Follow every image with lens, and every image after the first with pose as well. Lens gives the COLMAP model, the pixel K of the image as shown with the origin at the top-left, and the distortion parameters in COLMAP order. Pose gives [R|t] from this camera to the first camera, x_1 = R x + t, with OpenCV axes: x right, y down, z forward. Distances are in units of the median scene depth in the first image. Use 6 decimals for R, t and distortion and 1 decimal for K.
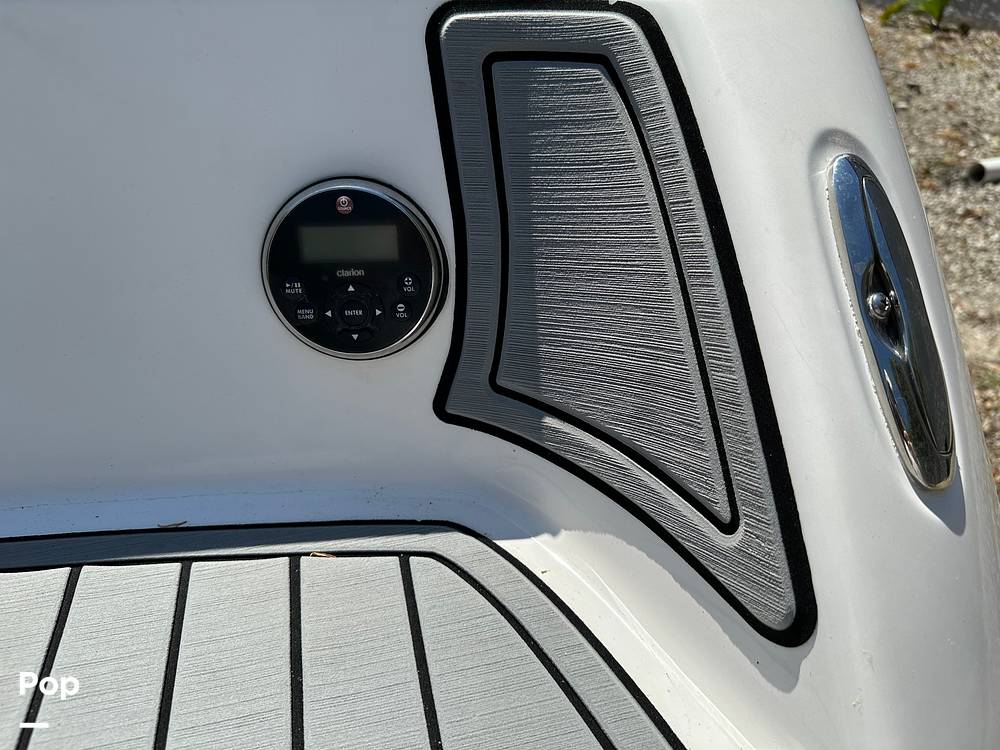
lens RADIAL K [[717.7, 0, 510.7], [0, 717.7, 382.3], [0, 0, 1]] dist [0.032279, -0.055125]
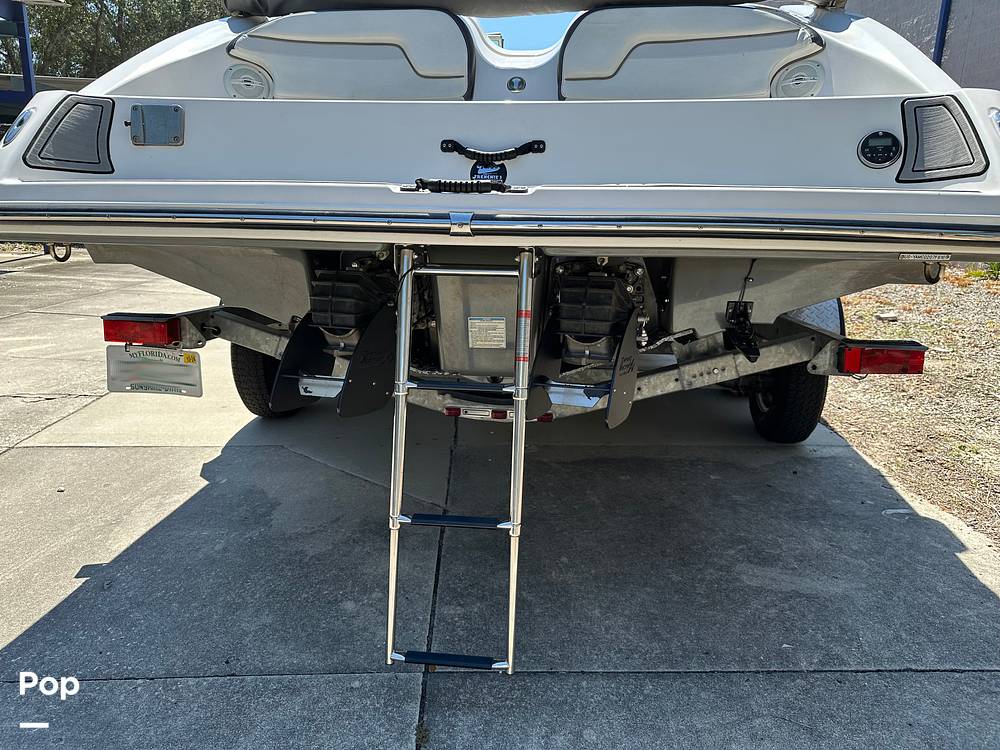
lens RADIAL K [[717.7, 0, 500.5], [0, 717.7, 382.6], [0, 0, 1]] dist [0.032279, -0.055125]
pose [[0.931611, 0.082051, -0.354075, -0.756296], [-0.217239, 0.906727, -0.361459, 3.544744], [0.291391, 0.413658, 0.862542, -3.197042]]
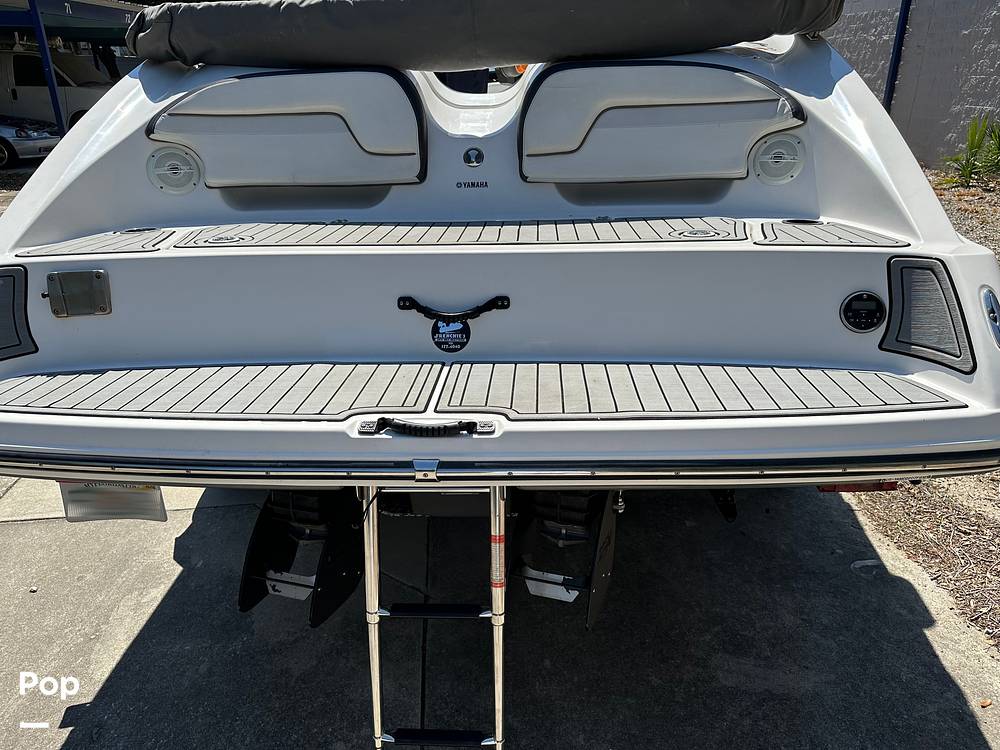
lens RADIAL K [[717.7, 0, 506.2], [0, 717.7, 382.7], [0, 0, 1]] dist [0.032279, -0.055125]
pose [[0.950654, 0.086177, -0.298045, -0.977041], [-0.154996, 0.964098, -0.215620, 1.600957], [0.268762, 0.251176, 0.929880, -3.681157]]
